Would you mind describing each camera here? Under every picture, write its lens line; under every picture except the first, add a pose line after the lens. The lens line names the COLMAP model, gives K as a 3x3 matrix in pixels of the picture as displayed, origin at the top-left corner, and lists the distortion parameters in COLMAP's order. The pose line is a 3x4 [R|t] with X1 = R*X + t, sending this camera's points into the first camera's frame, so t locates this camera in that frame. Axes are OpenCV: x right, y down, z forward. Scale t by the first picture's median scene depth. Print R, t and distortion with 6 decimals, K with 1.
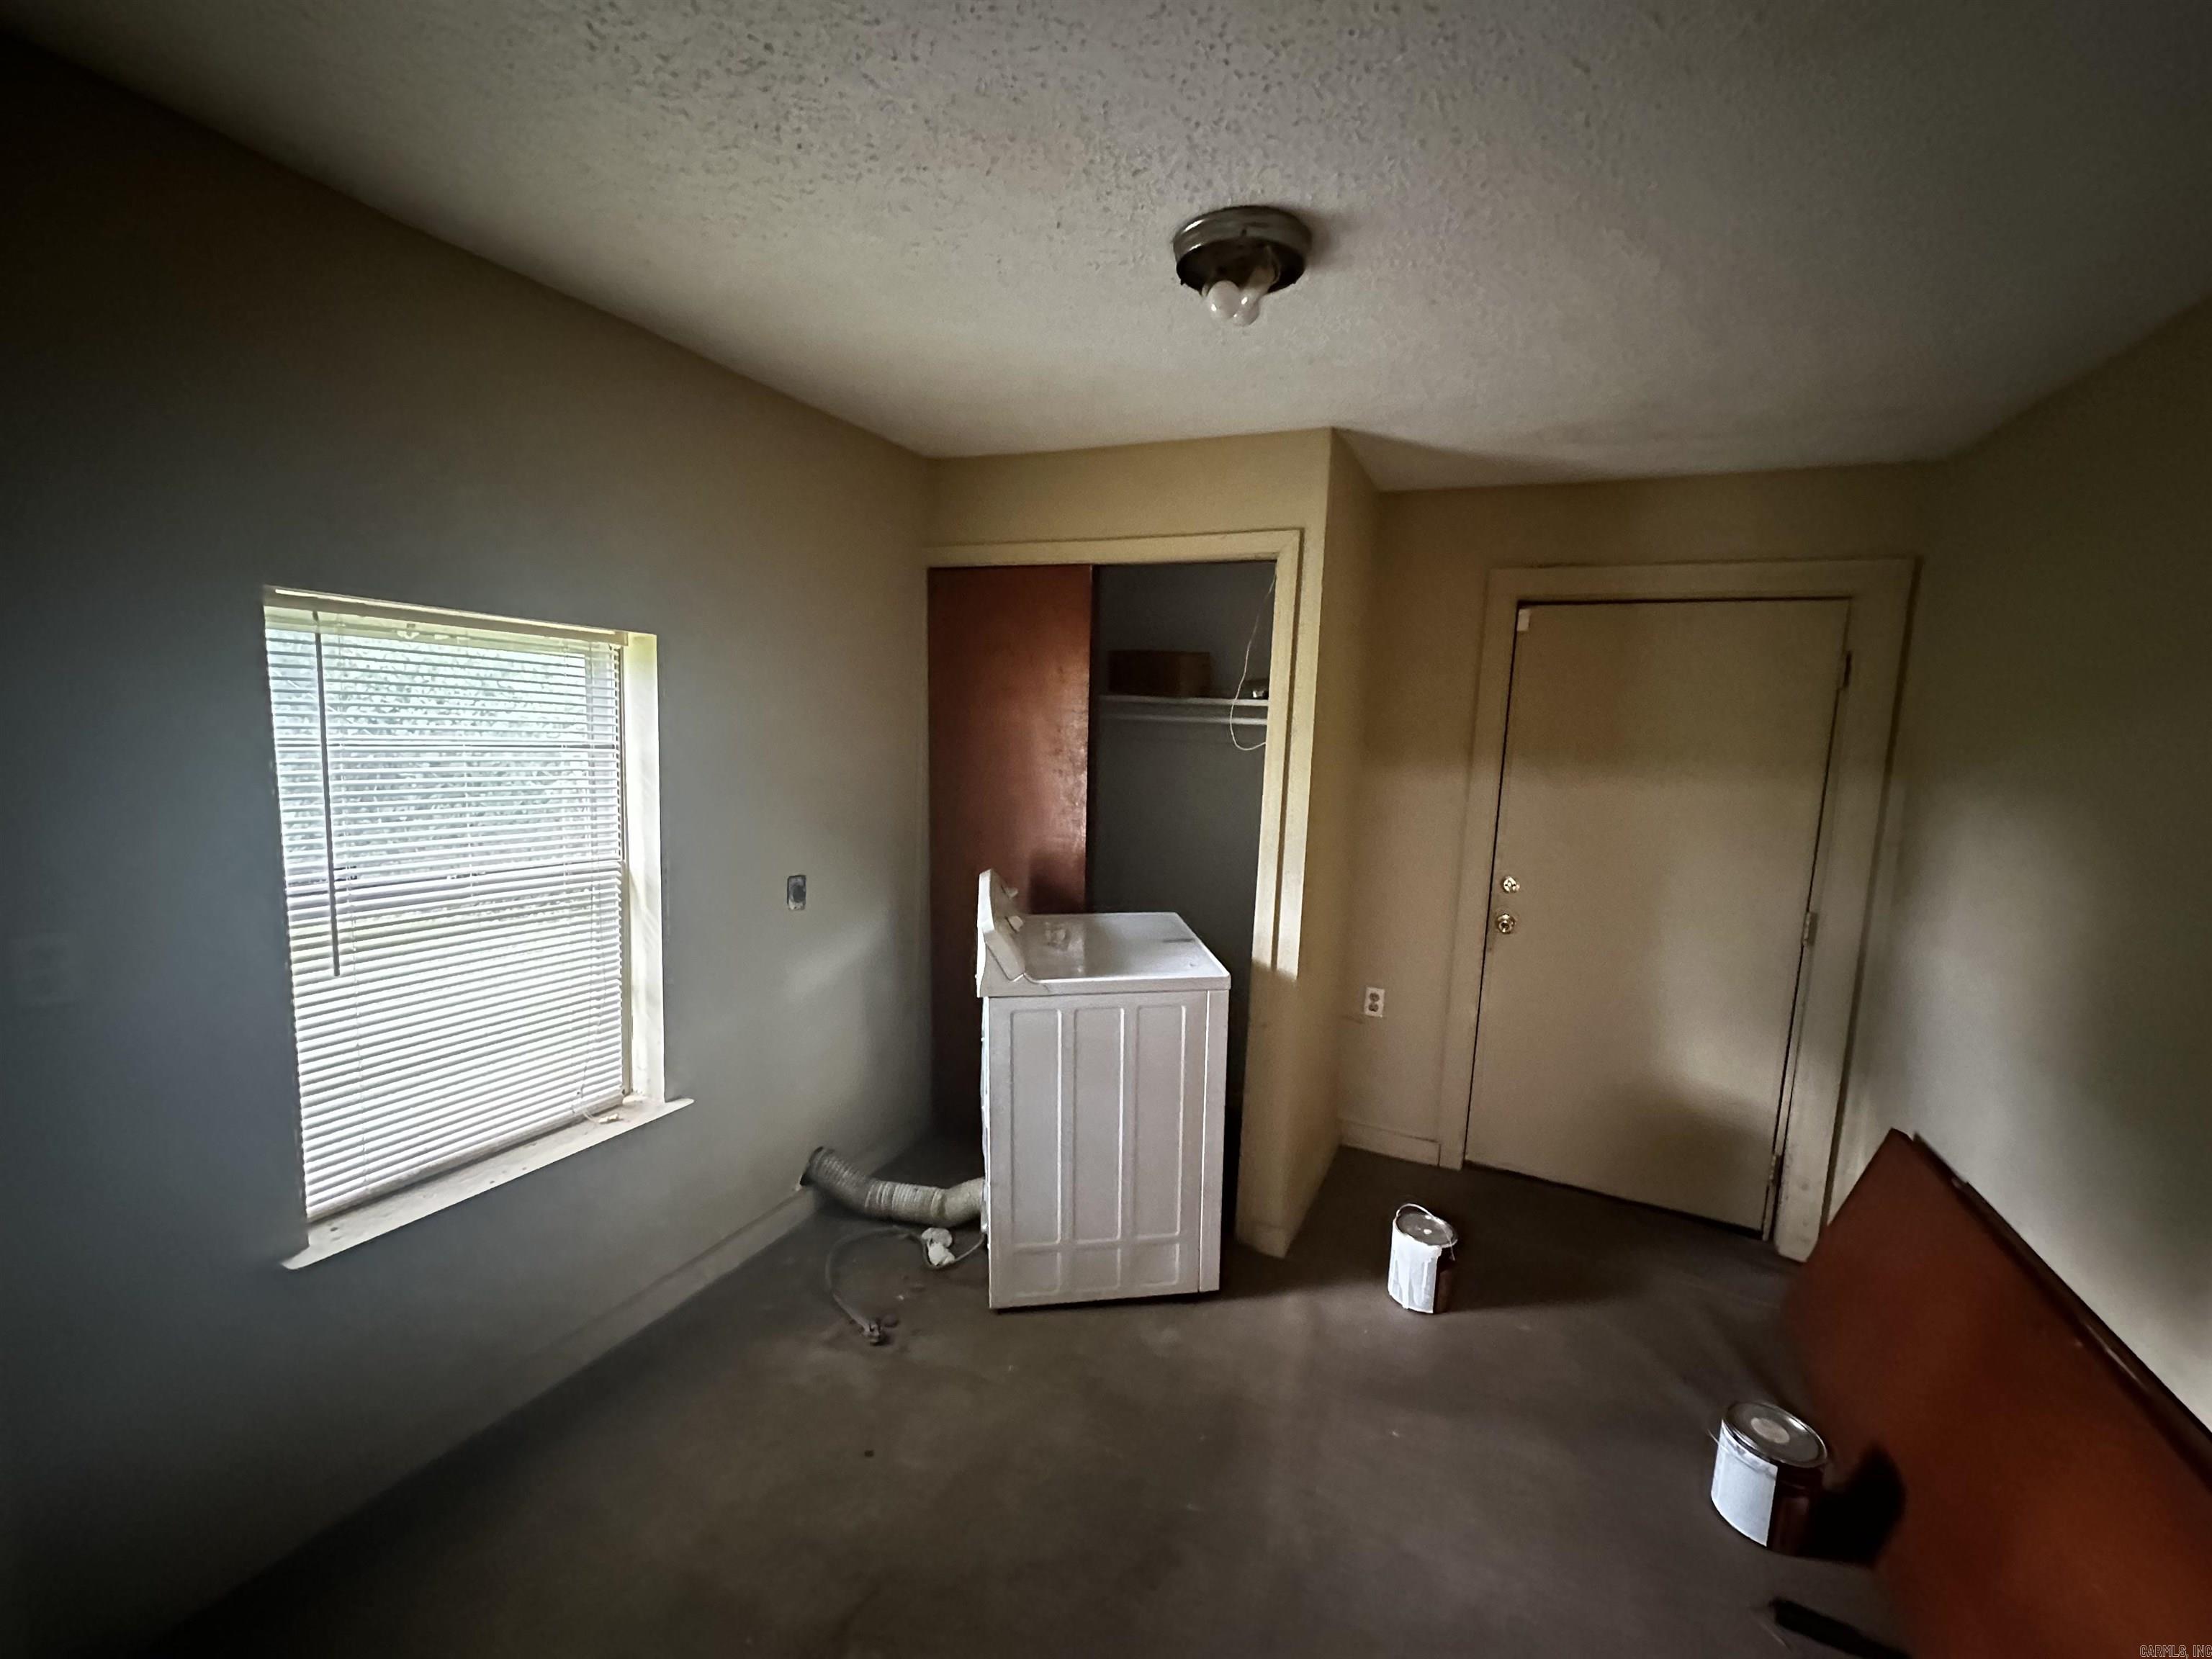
lens RADIAL K [[877.5, 0, 1106.6], [0, 877.5, 836.4], [0, 0, 1]] dist [0.000766, 0.000314]
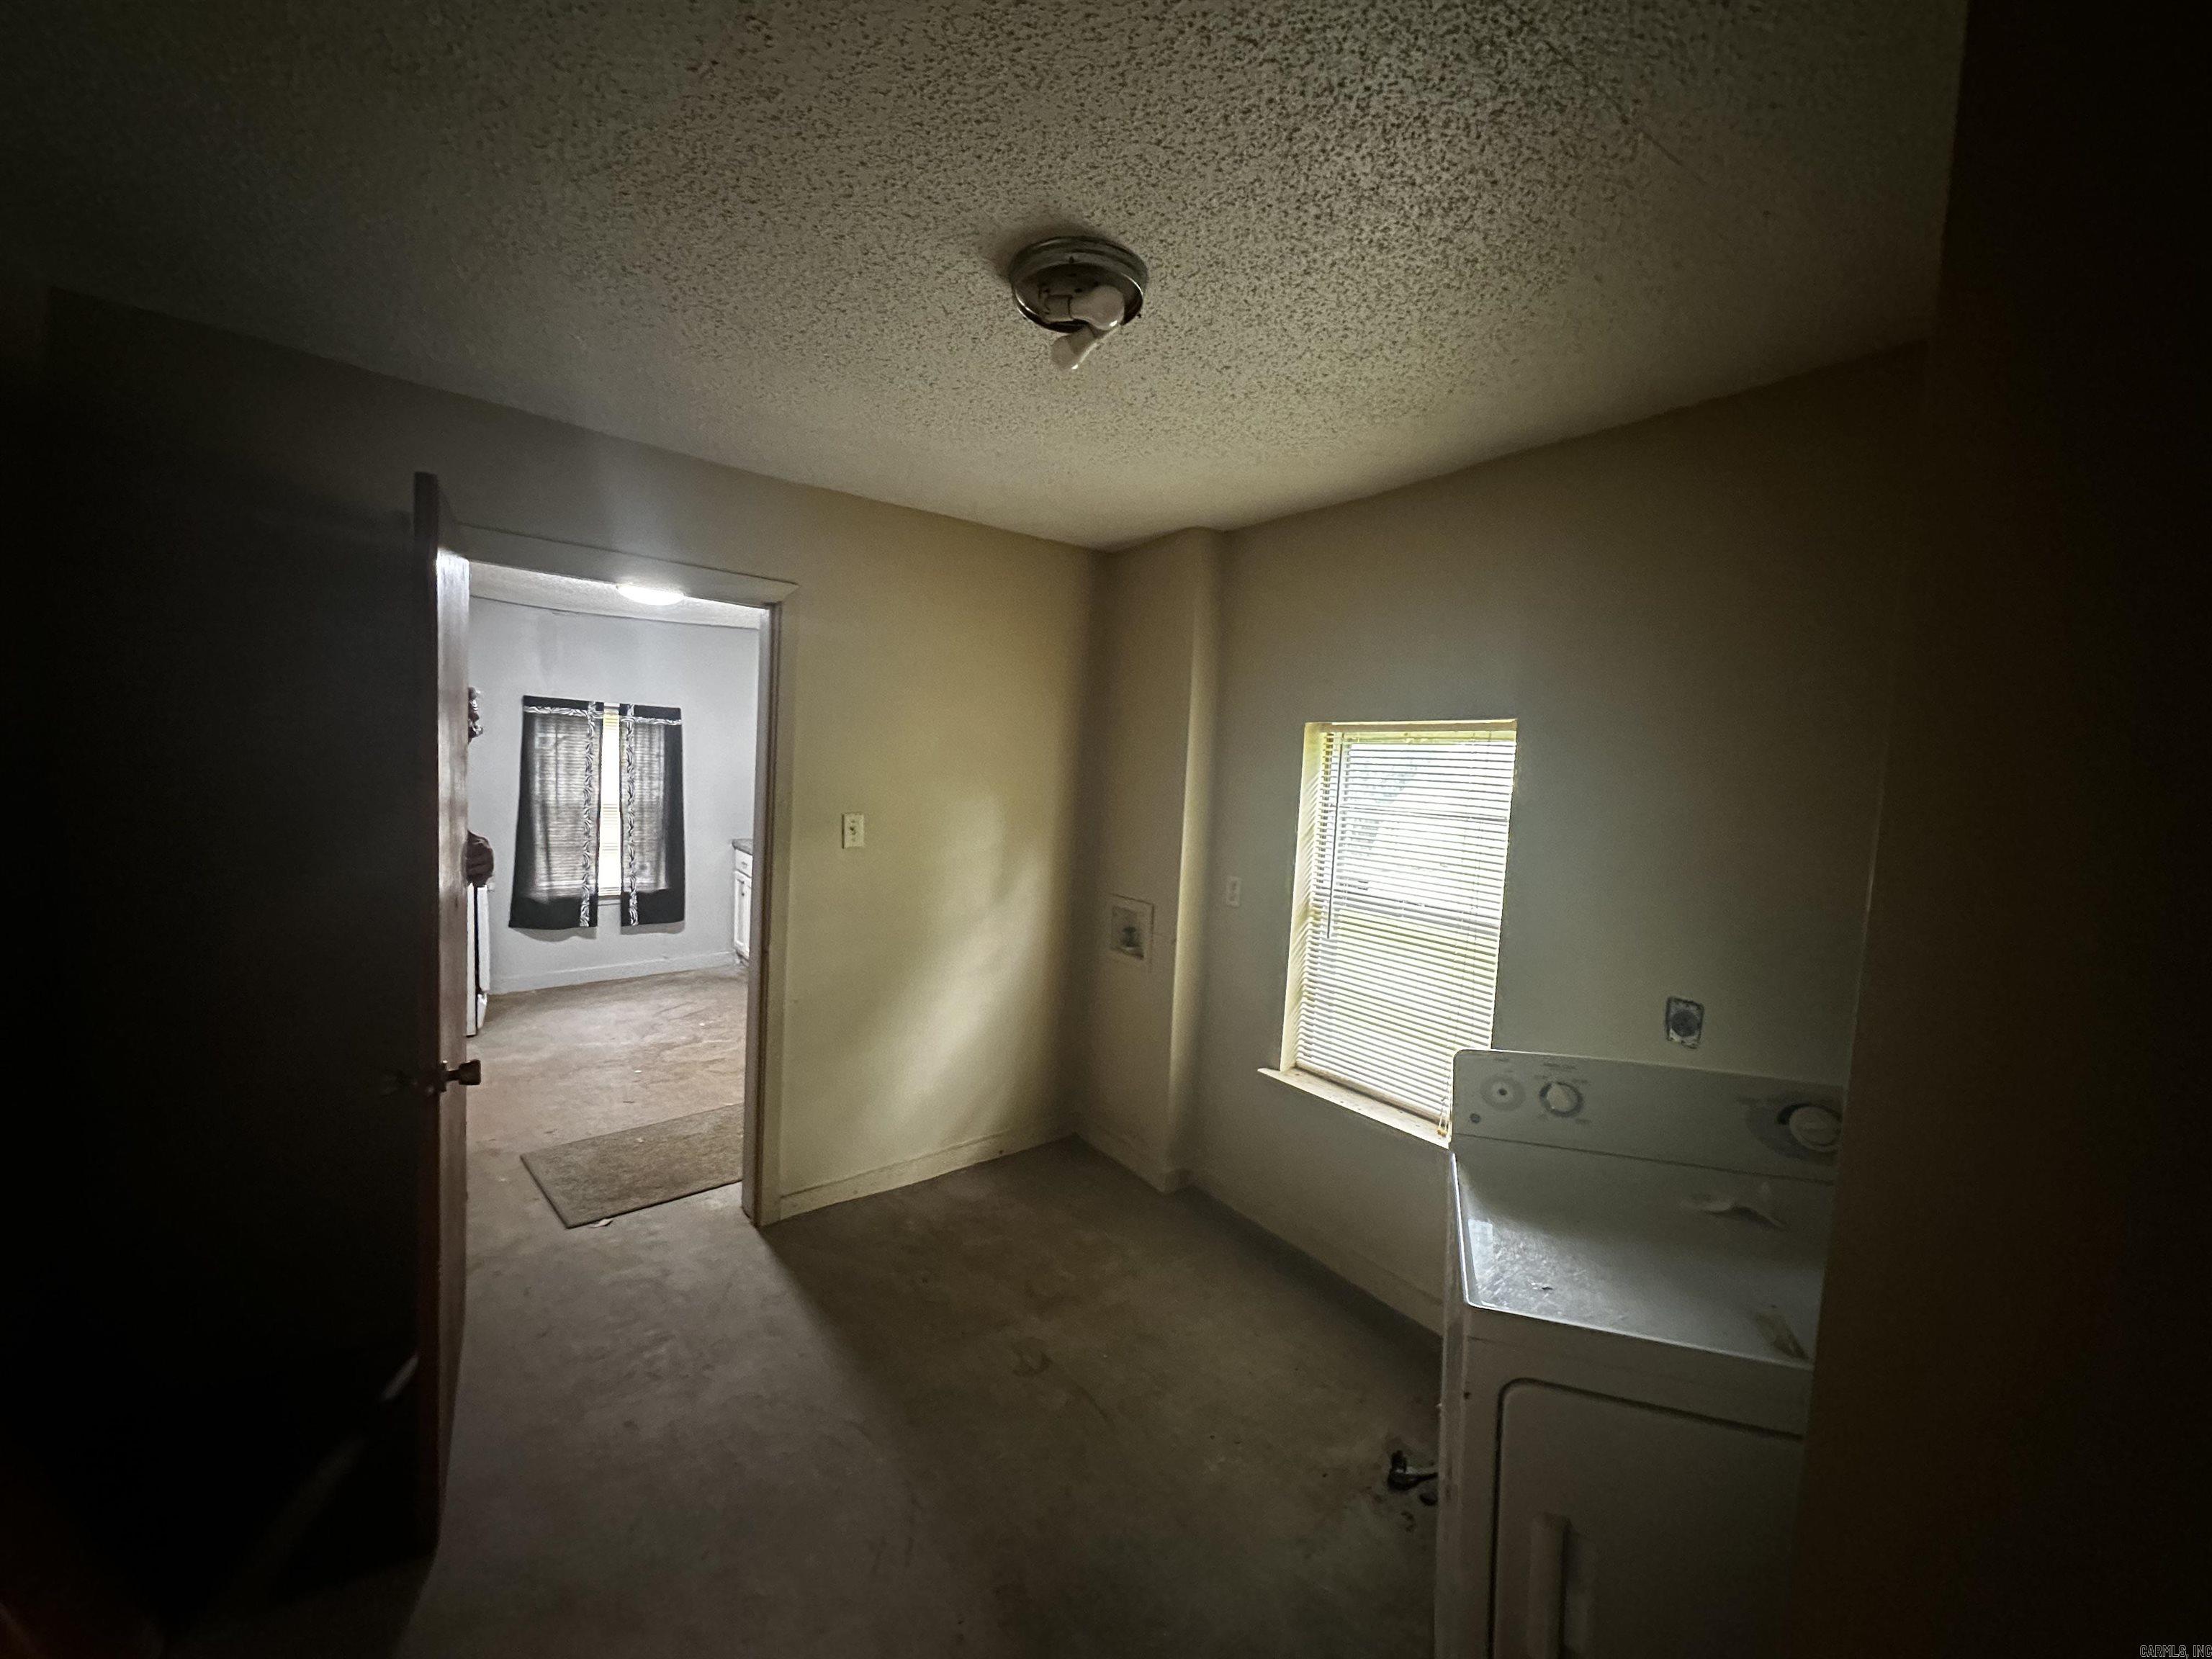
lens RADIAL K [[877.5, 0, 1106.6], [0, 877.5, 836.4], [0, 0, 1]] dist [0.000766, 0.000314]
pose [[-0.466871, 0.000307, -0.884325, 0.805306], [-0.173578, 0.980516, 0.091979, -0.114550], [0.867123, 0.196441, -0.457721, 1.275560]]
